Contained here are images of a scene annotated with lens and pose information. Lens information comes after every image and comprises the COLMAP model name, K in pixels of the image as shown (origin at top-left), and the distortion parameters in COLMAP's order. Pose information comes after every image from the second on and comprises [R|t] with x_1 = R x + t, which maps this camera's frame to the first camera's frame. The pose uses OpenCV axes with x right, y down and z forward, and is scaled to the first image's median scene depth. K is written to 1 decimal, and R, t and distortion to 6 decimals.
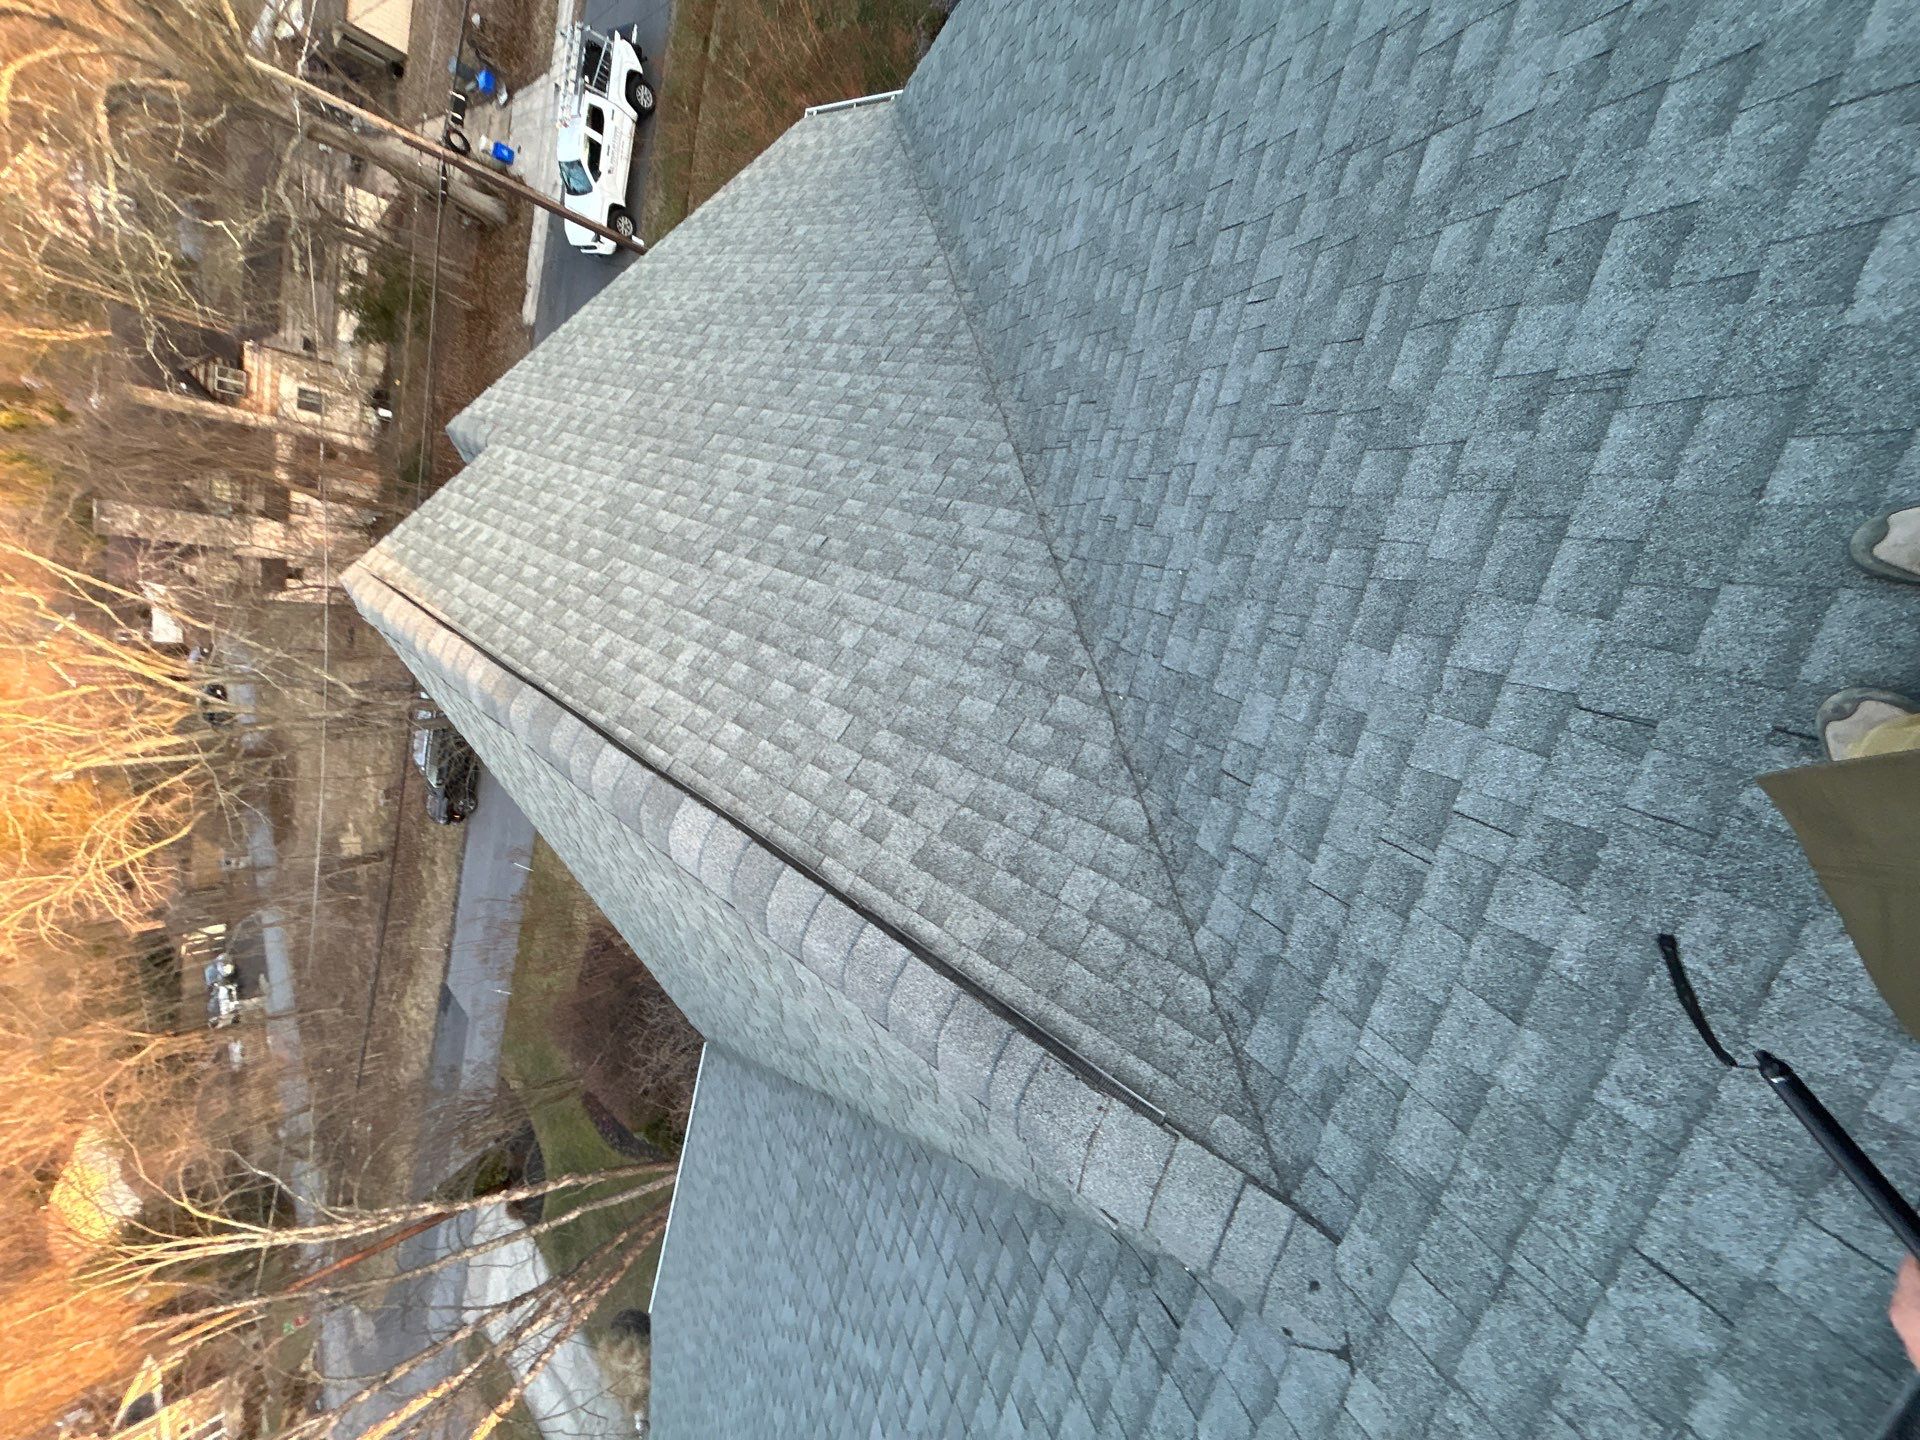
lens RADIAL K [[768.4, 0, 959.5], [0, 768.4, 720.1], [0, 0, 1]] dist [-0.002956, 0.000577]
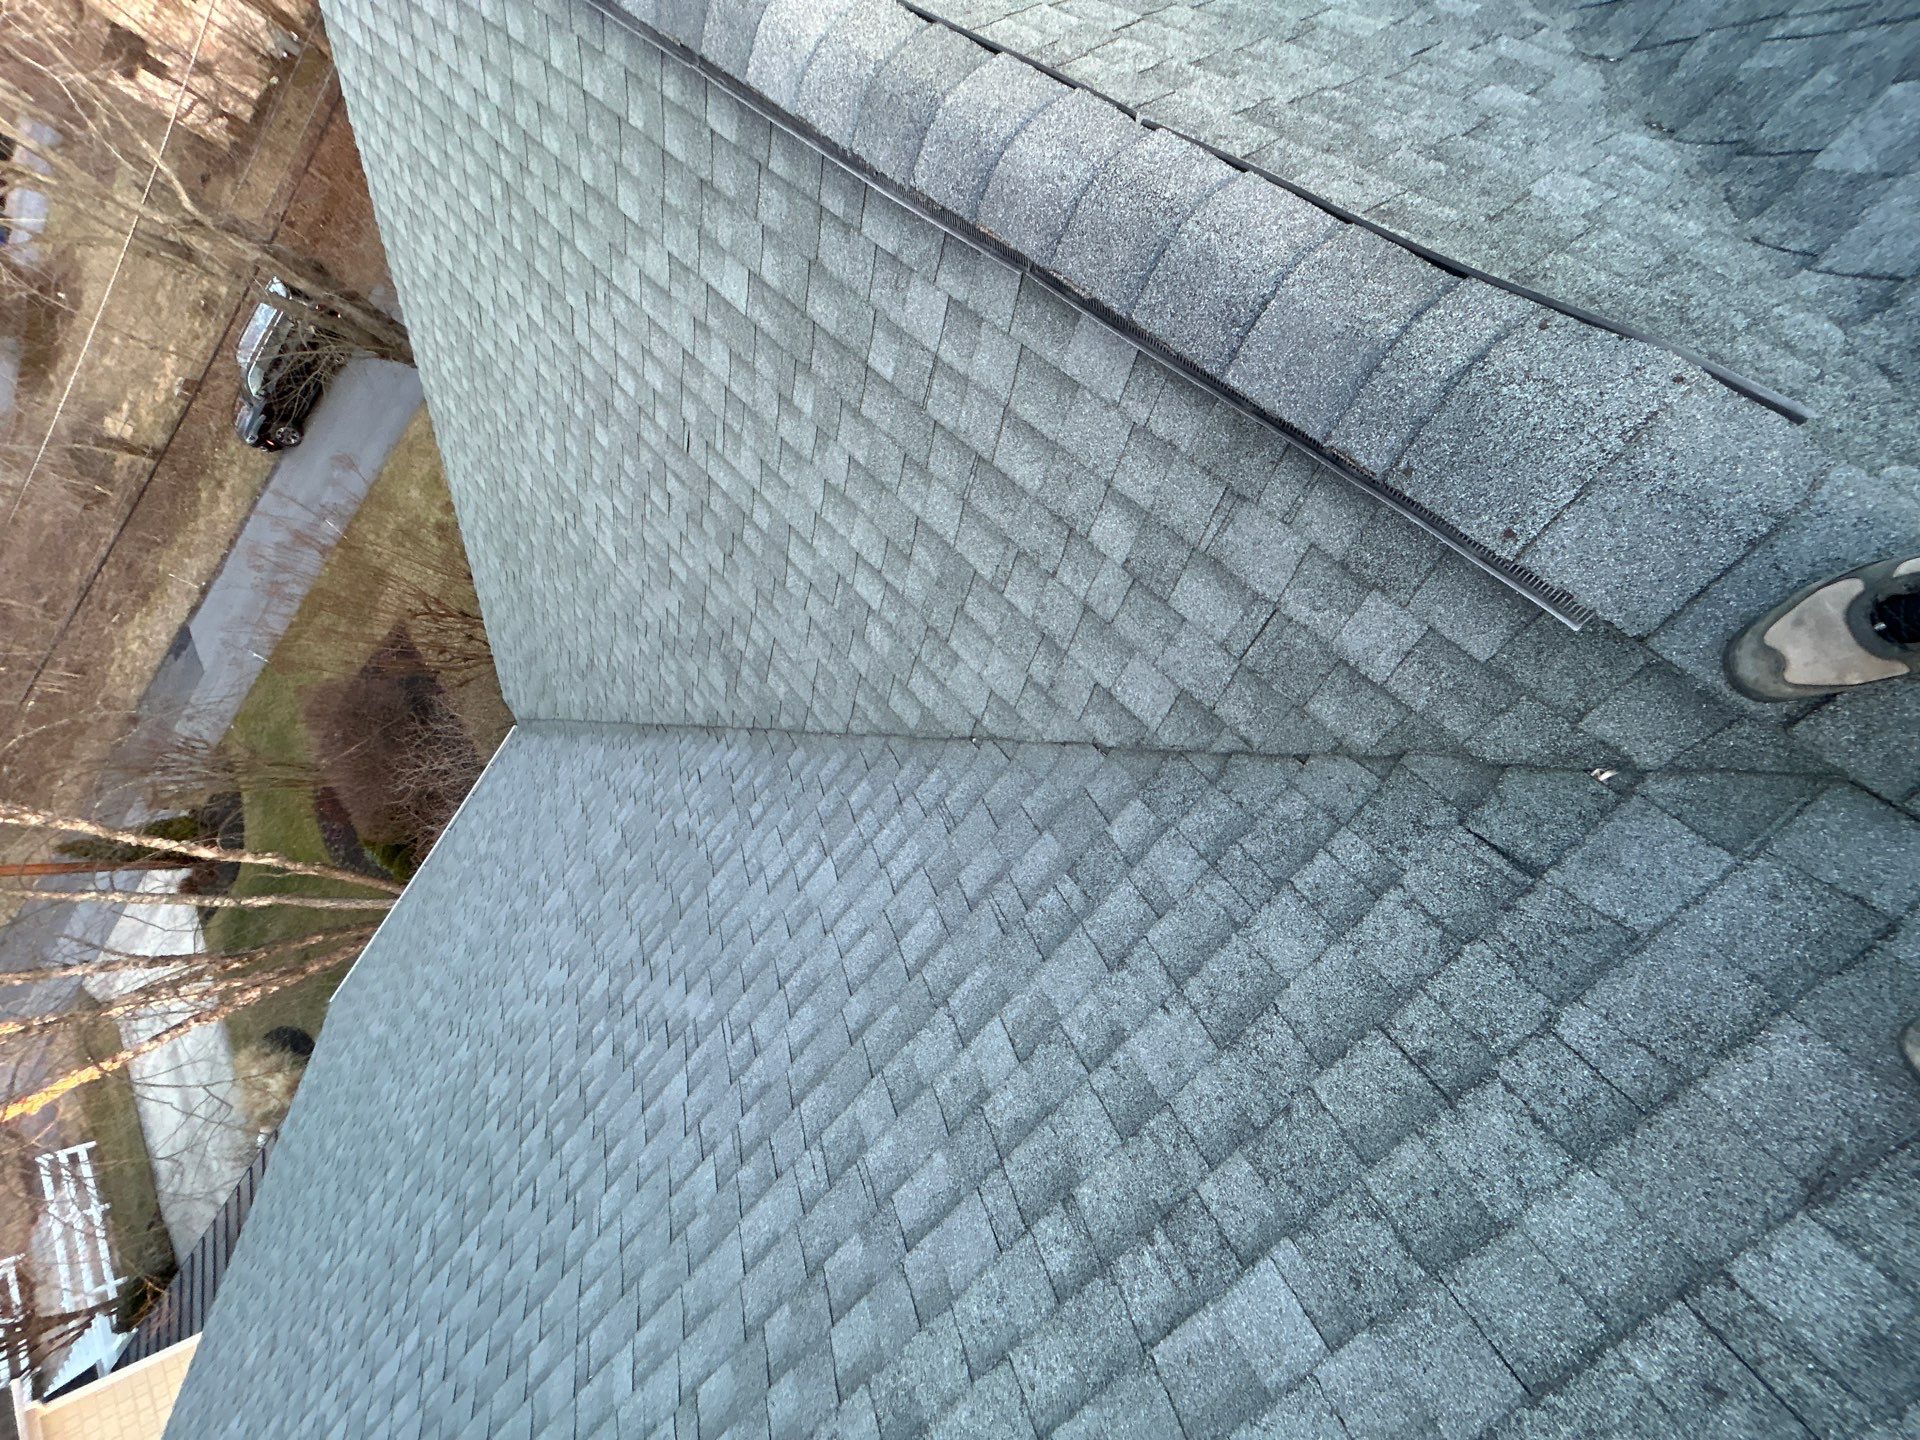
lens RADIAL K [[772.1, 0, 960.0], [0, 772.1, 720.0], [0, 0, 1]] dist [-0.003536, -0.000329]
pose [[0.907363, 0.378163, 0.183535, -0.206985], [-0.394759, 0.916624, 0.062970, 0.731014], [-0.144419, -0.129589, 0.980994, 0.473308]]
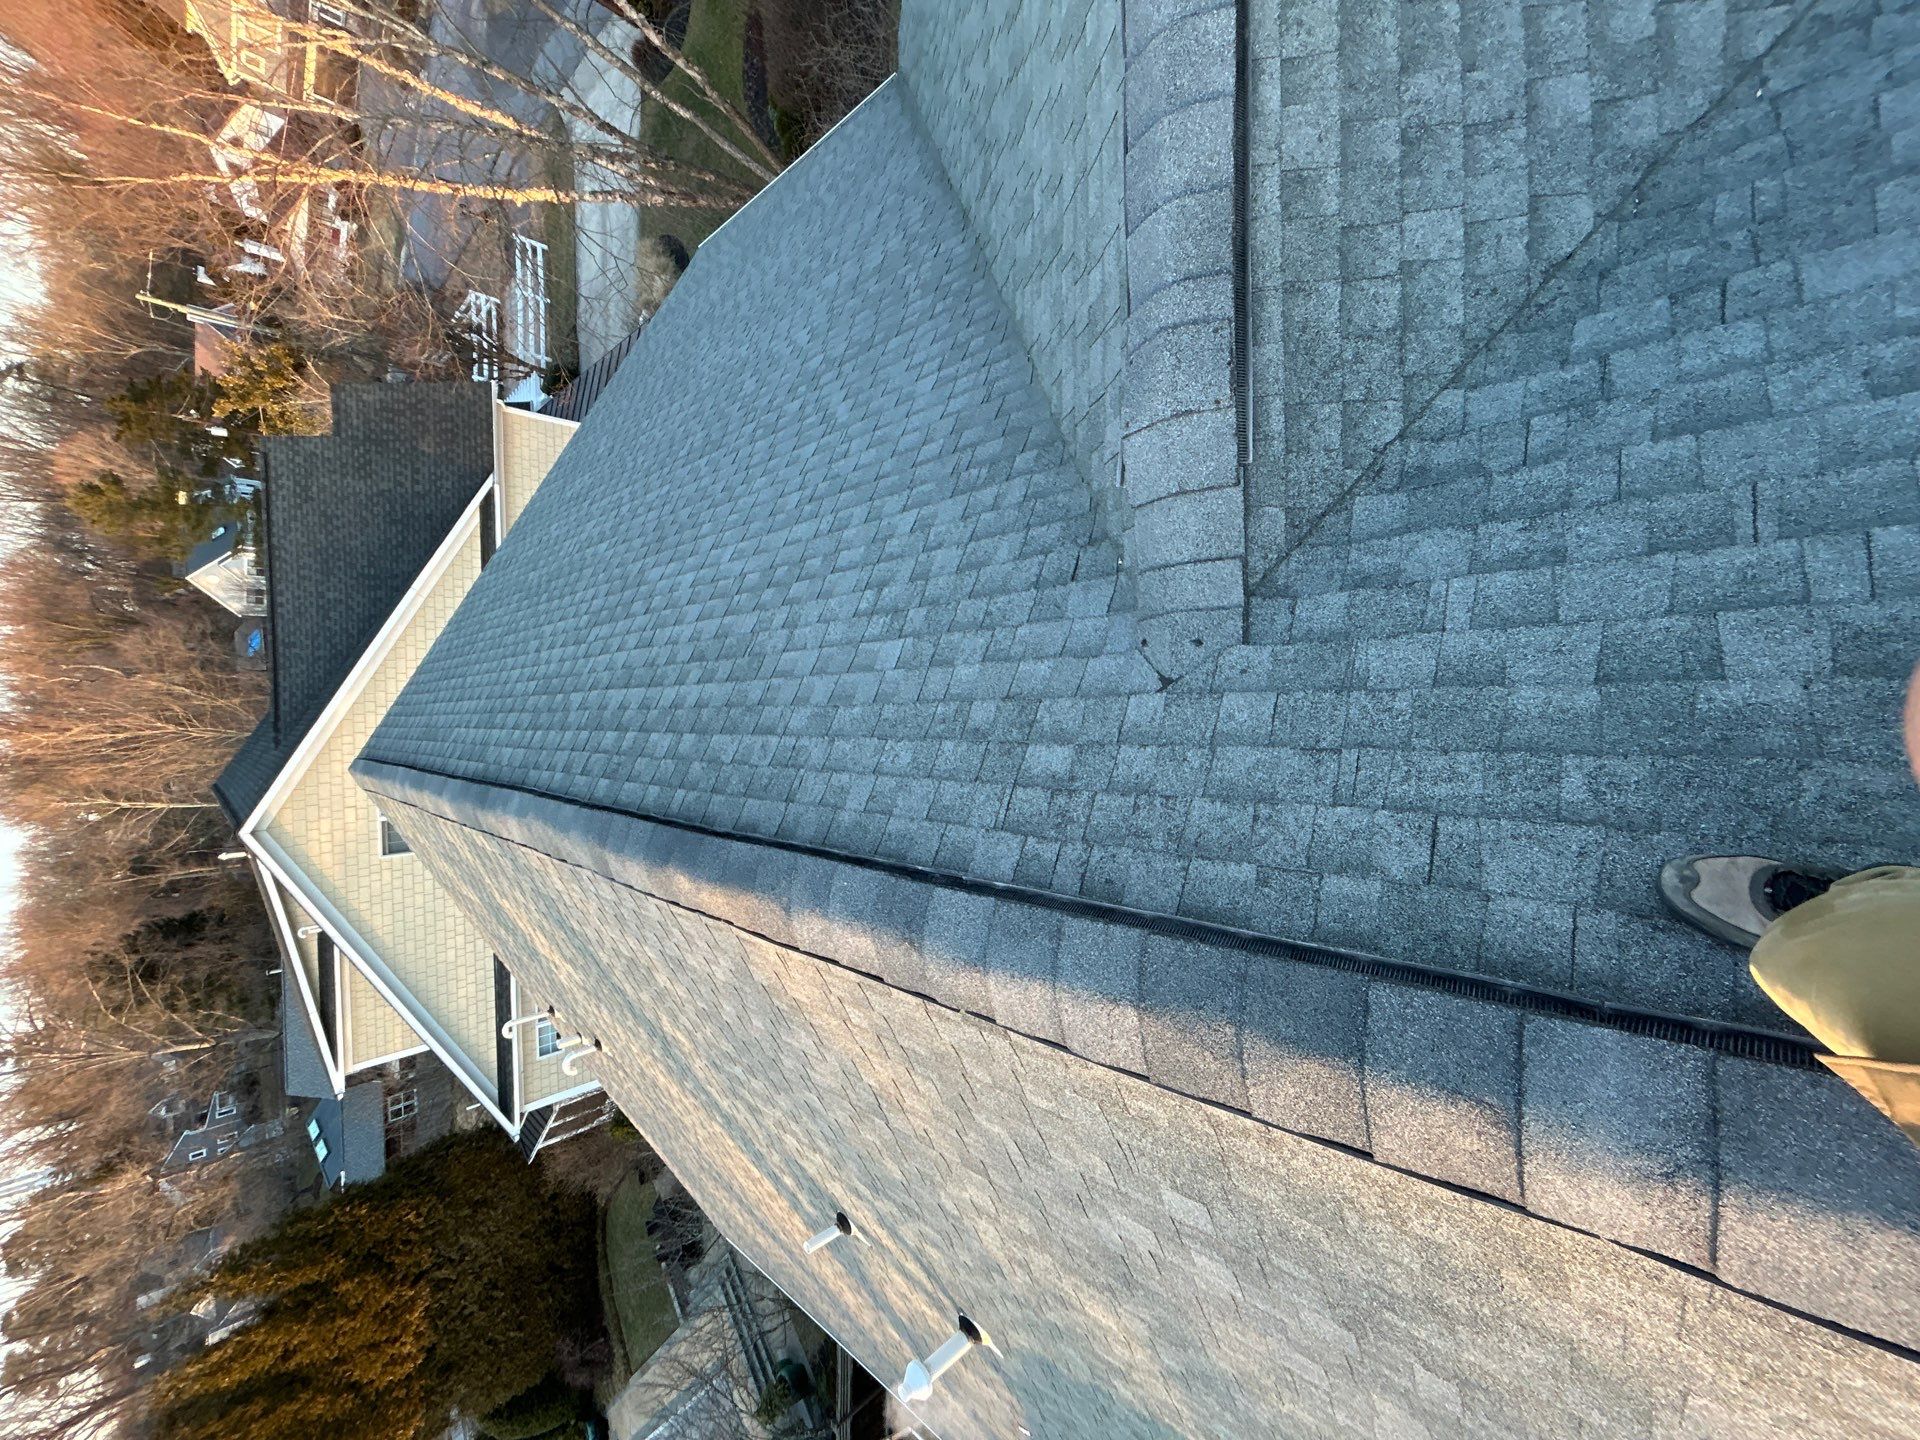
lens RADIAL K [[768.4, 0, 959.5], [0, 768.4, 720.1], [0, 0, 1]] dist [-0.002956, 0.000577]
pose [[0.615031, 0.736722, 0.281030, 0.013500], [-0.685914, 0.324082, 0.651531, 0.207025], [0.388920, -0.593474, 0.704648, 0.007611]]
